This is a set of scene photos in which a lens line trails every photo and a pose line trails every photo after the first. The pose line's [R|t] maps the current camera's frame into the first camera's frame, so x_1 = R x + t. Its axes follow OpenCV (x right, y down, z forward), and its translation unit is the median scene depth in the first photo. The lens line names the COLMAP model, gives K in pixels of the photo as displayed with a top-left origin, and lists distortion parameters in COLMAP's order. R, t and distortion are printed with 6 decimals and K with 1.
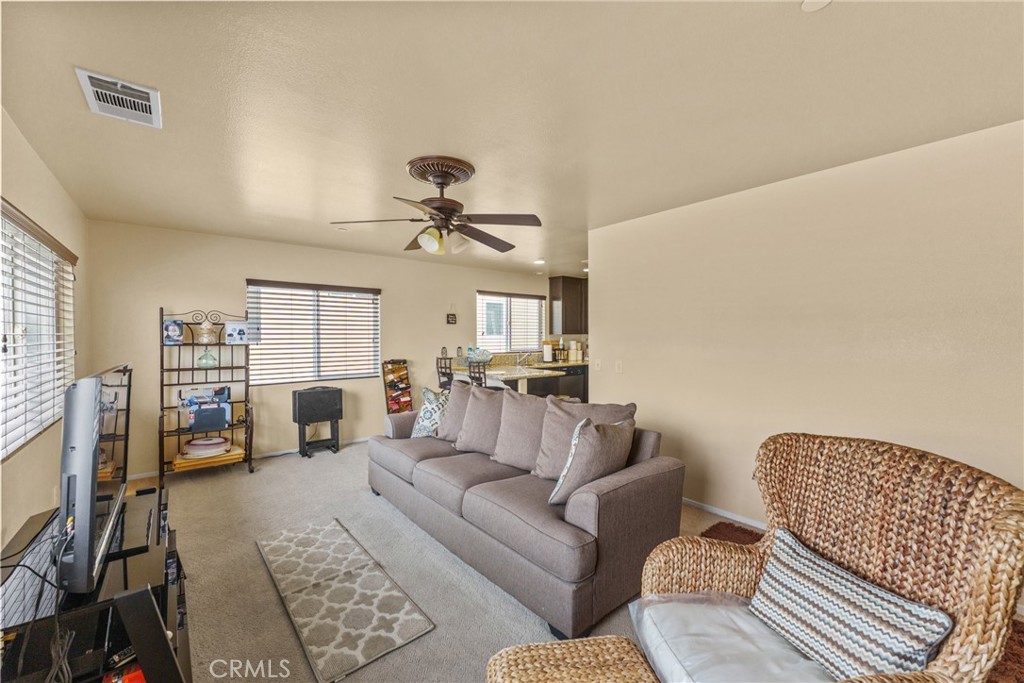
lens RADIAL K [[411.1, 0, 516.0], [0, 411.1, 336.1], [0, 0, 1]] dist [0.002257, -0.000949]
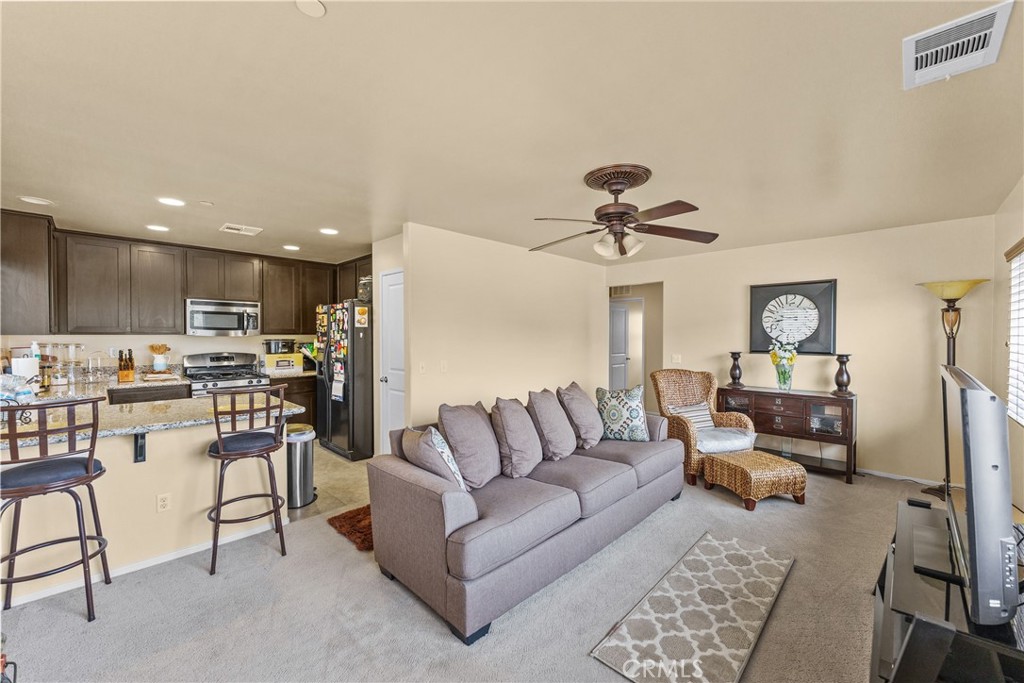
lens RADIAL K [[411.1, 0, 515.3], [0, 411.1, 337.2], [0, 0, 1]] dist [0.002257, -0.000949]
pose [[-0.119003, -0.004621, 0.992883, -1.328634], [0.007978, 0.999952, 0.005610, 0.000253], [-0.992862, 0.008589, -0.118961, 1.566844]]
